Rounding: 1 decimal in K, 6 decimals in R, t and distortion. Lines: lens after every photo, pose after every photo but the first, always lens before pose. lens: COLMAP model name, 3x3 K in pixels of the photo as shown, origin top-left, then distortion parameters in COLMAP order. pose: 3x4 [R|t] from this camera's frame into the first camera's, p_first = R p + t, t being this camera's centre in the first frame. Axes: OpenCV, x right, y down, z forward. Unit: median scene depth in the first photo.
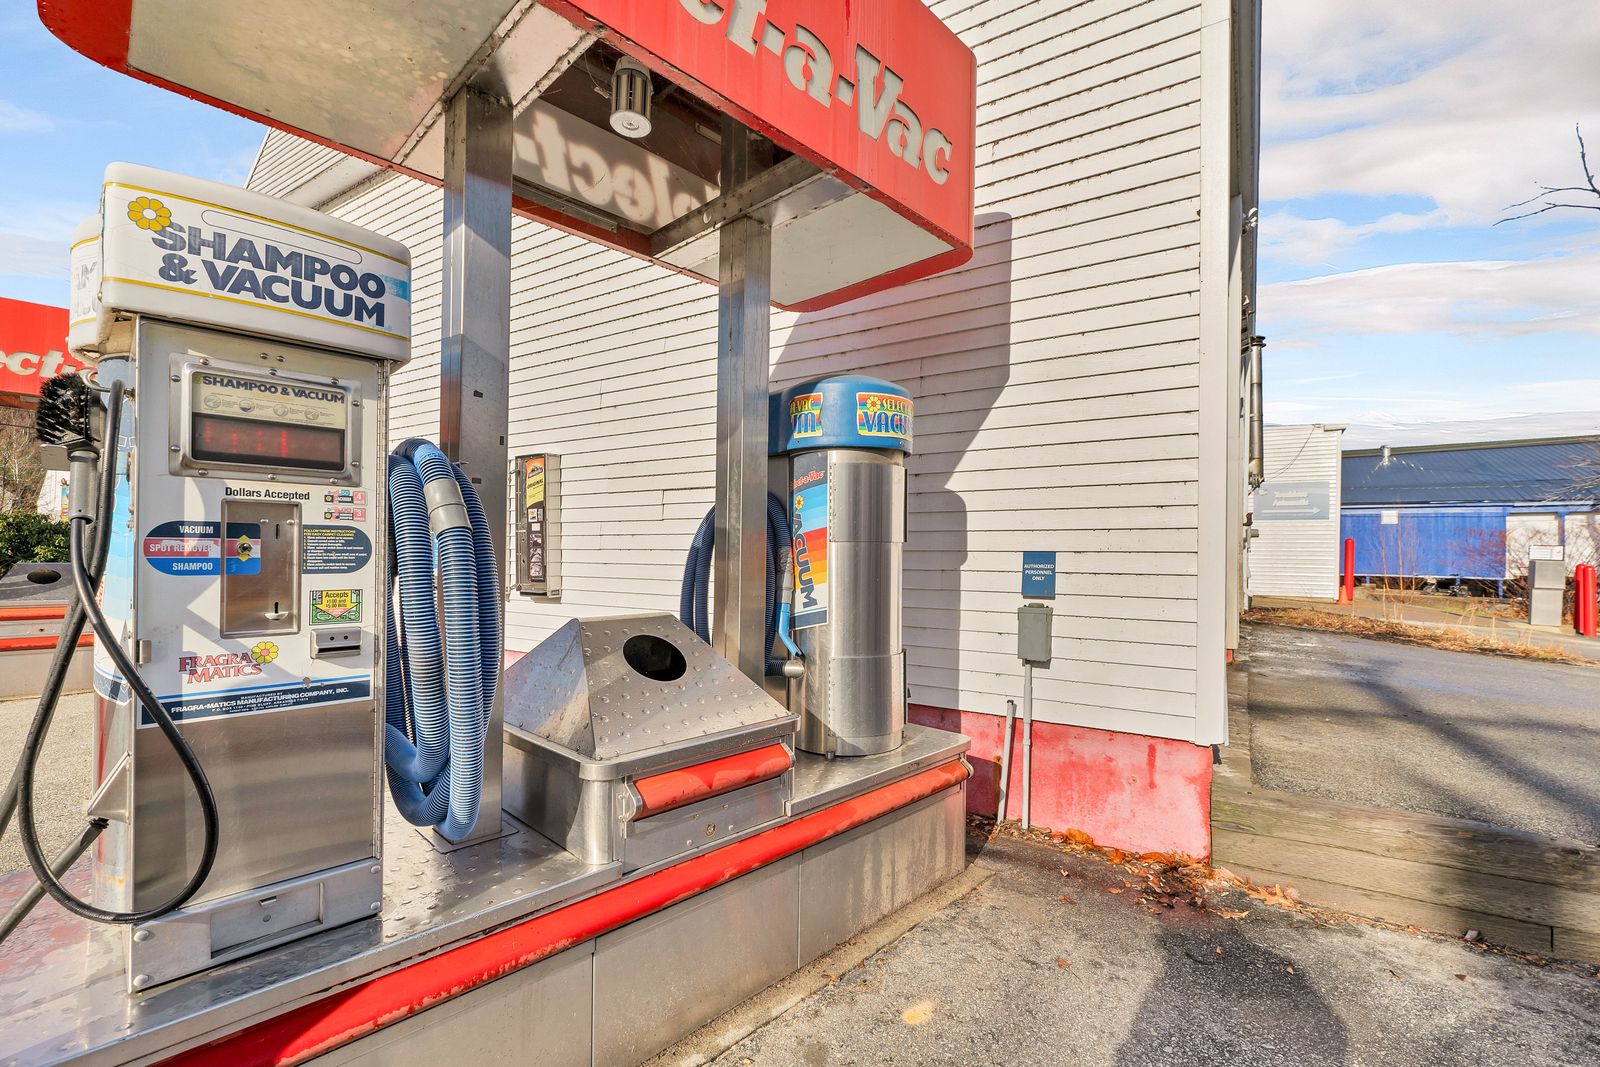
lens RADIAL K [[700.7, 0, 797.0], [0, 700.7, 559.9], [0, 0, 1]] dist [0.001046, -0.000084]
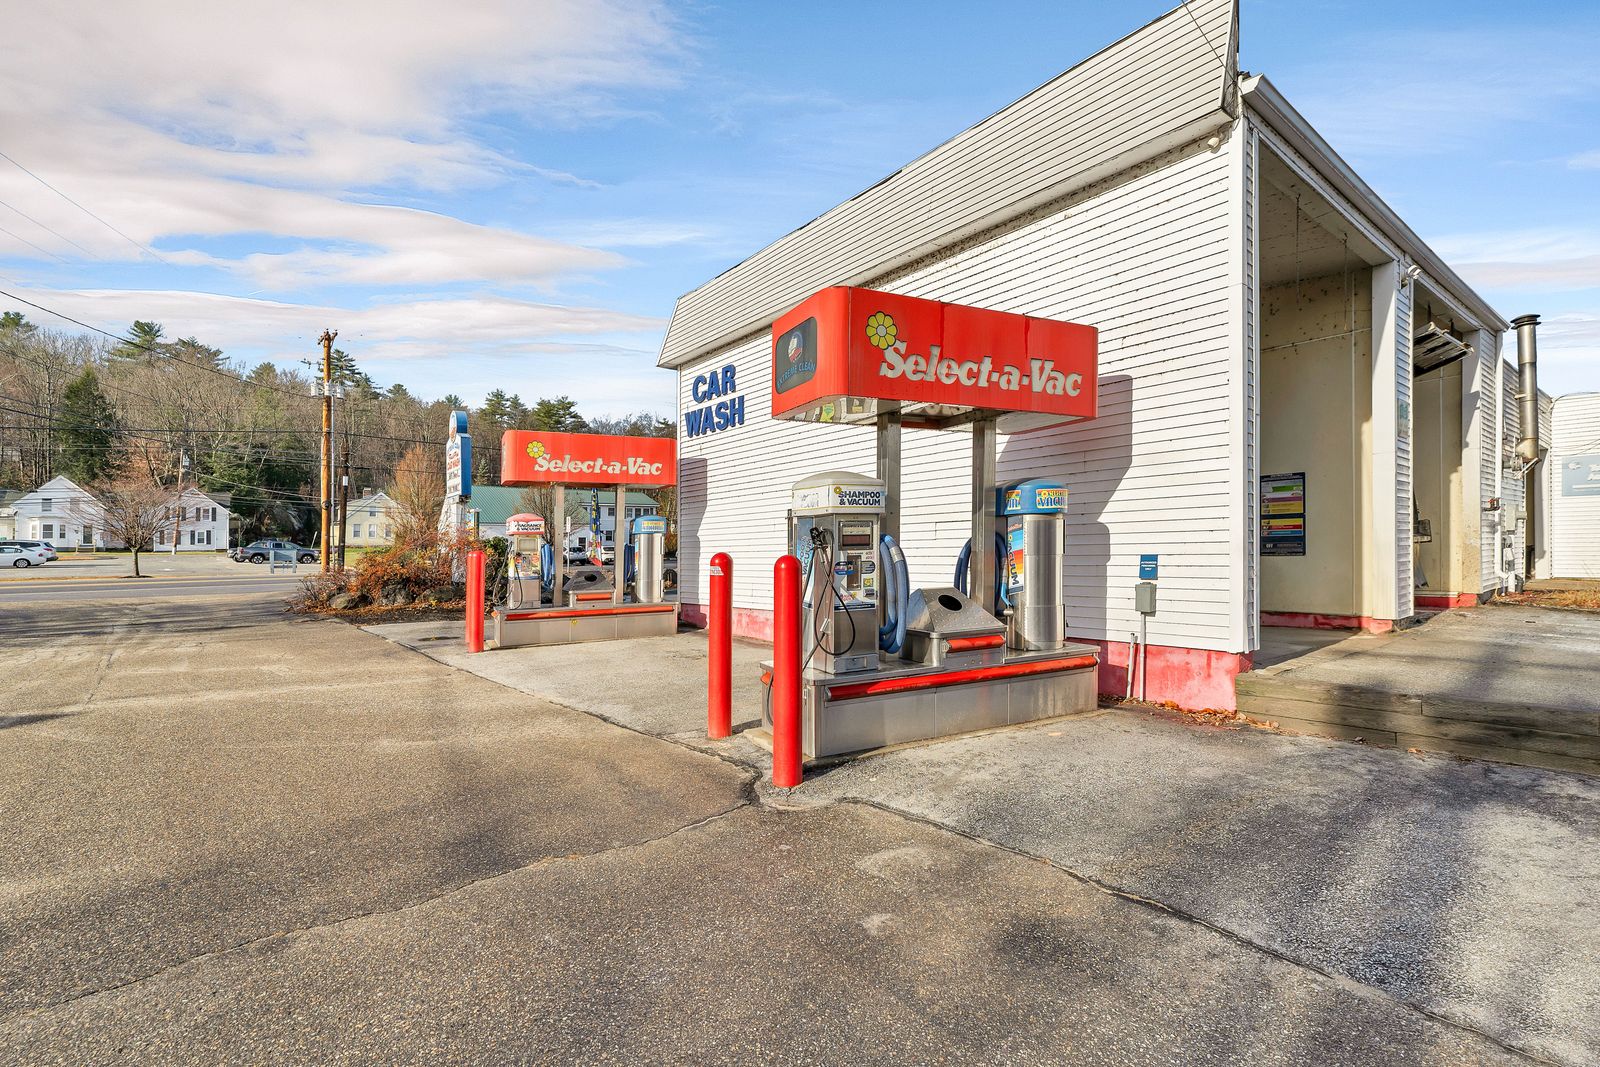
lens RADIAL K [[622.5, 0, 772.7], [0, 622.5, 599.1], [0, 0, 1]] dist [0.000314, -0.000010]
pose [[0.920689, -0.001916, -0.390293, 0.087349], [0.029831, 0.997408, 0.065474, -0.043119], [0.389156, -0.071924, 0.918360, -1.241960]]
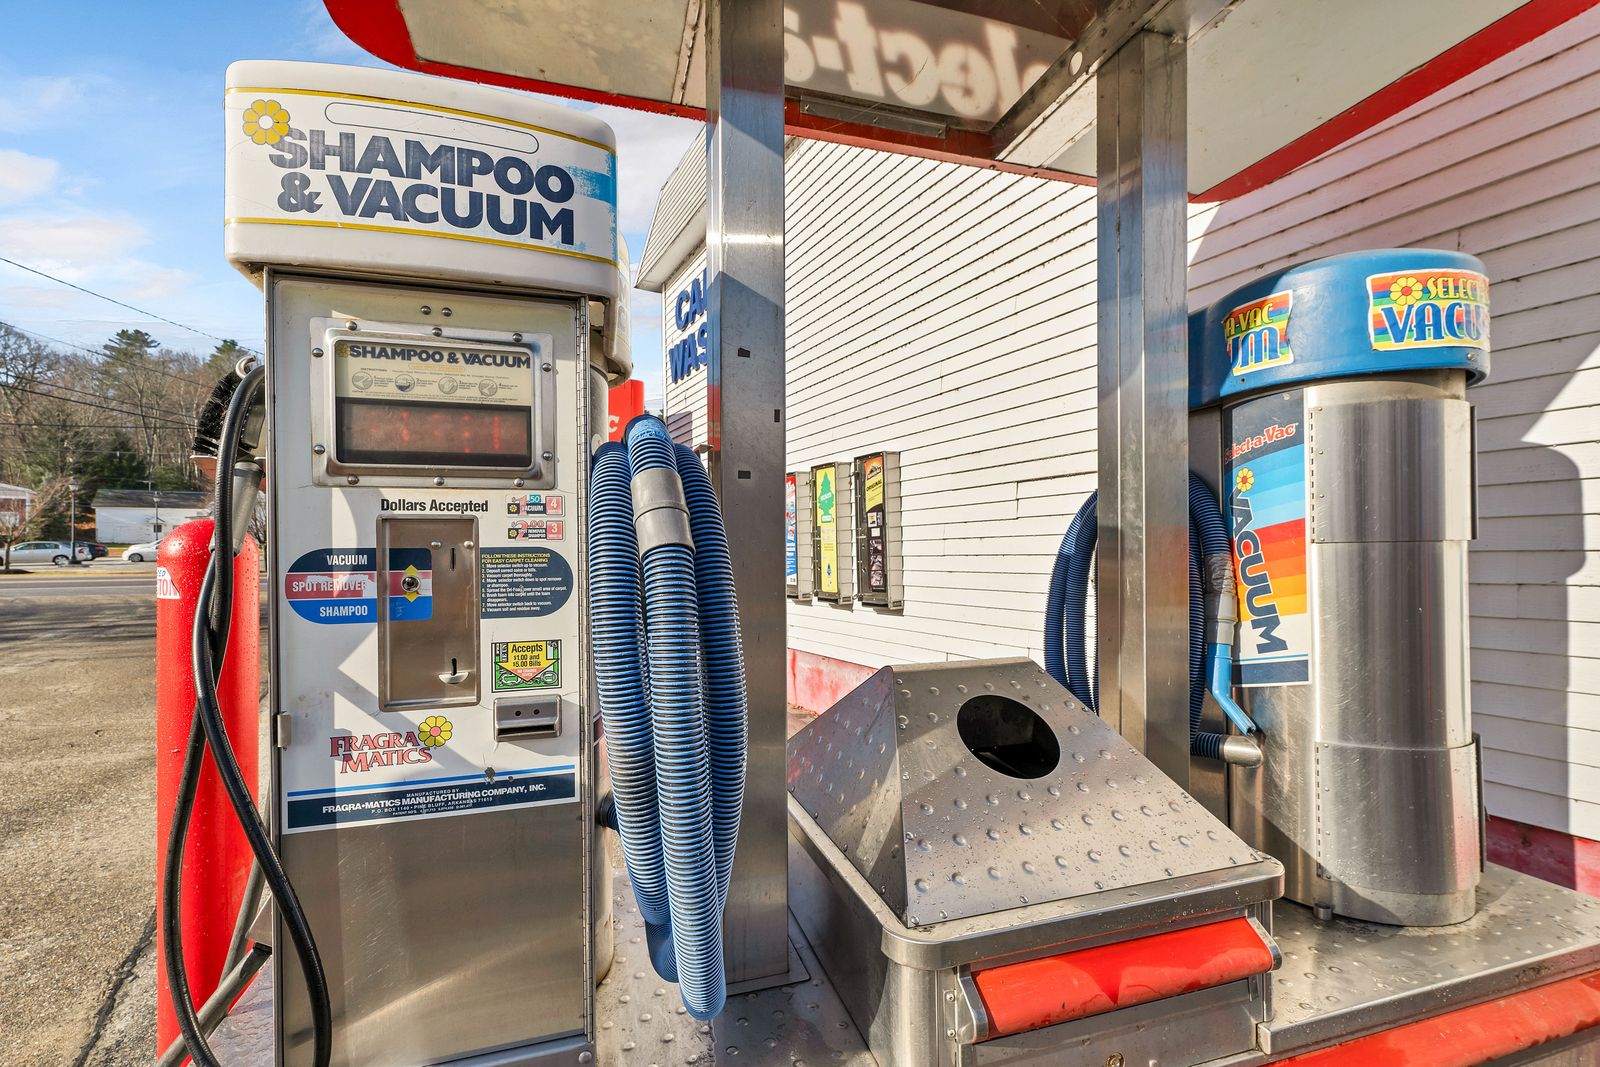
lens RADIAL K [[713.0, 0, 792.8], [0, 713.0, 549.2], [0, 0, 1]] dist [0.003096, -0.000131]
pose [[0.878781, -0.023012, -0.476670, -0.052697], [0.015110, 0.999678, -0.020403, -0.016237], [0.476986, 0.010728, 0.878845, 0.288145]]
